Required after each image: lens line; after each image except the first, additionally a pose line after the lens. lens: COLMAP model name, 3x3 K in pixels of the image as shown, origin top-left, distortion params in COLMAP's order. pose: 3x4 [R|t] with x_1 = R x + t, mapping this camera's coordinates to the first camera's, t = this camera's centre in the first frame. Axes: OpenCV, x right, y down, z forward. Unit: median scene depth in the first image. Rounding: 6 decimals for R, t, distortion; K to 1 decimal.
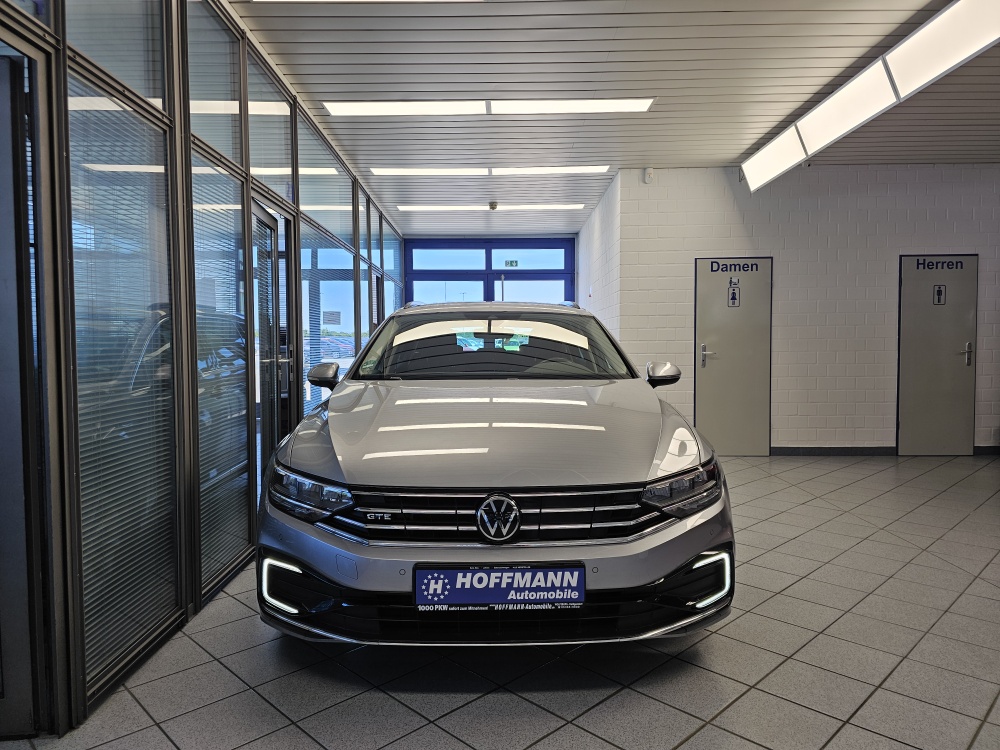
lens RADIAL K [[678.0, 0, 501.6], [0, 678.0, 359.7], [0, 0, 1]] dist [0.046286, -0.053282]
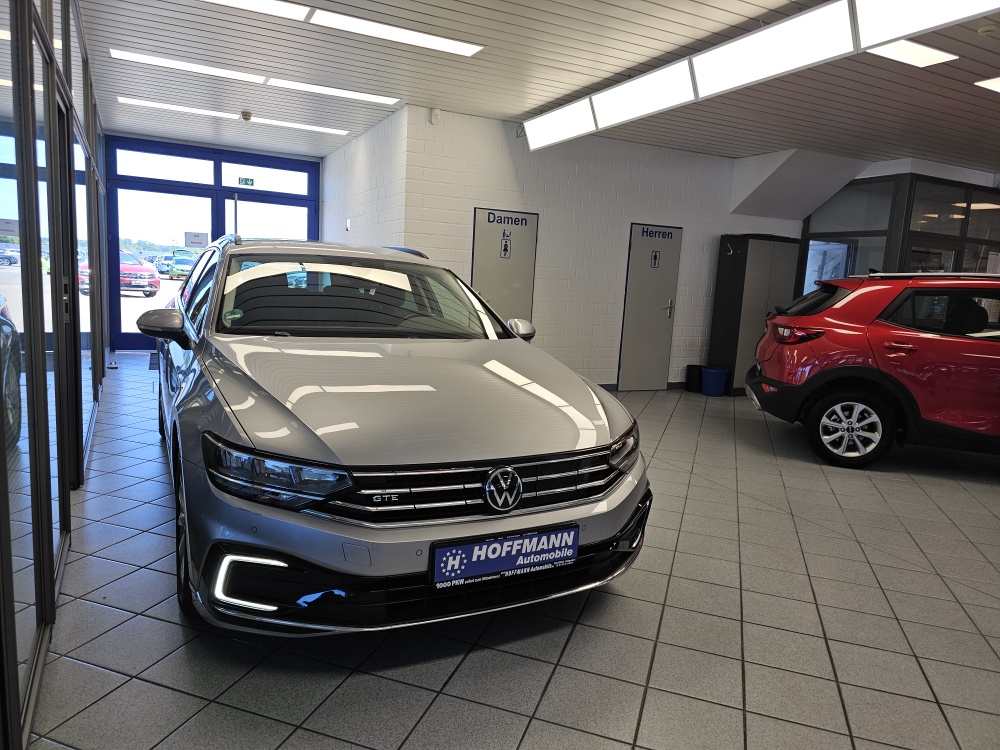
lens RADIAL K [[675.0, 0, 500.1], [0, 675.0, 366.8], [0, 0, 1]] dist [0.079556, -0.104425]
pose [[0.889046, -0.003586, 0.457804, -0.468602], [-0.050533, 0.993091, 0.105913, -0.056759], [-0.455021, -0.117296, 0.882722, 0.122289]]
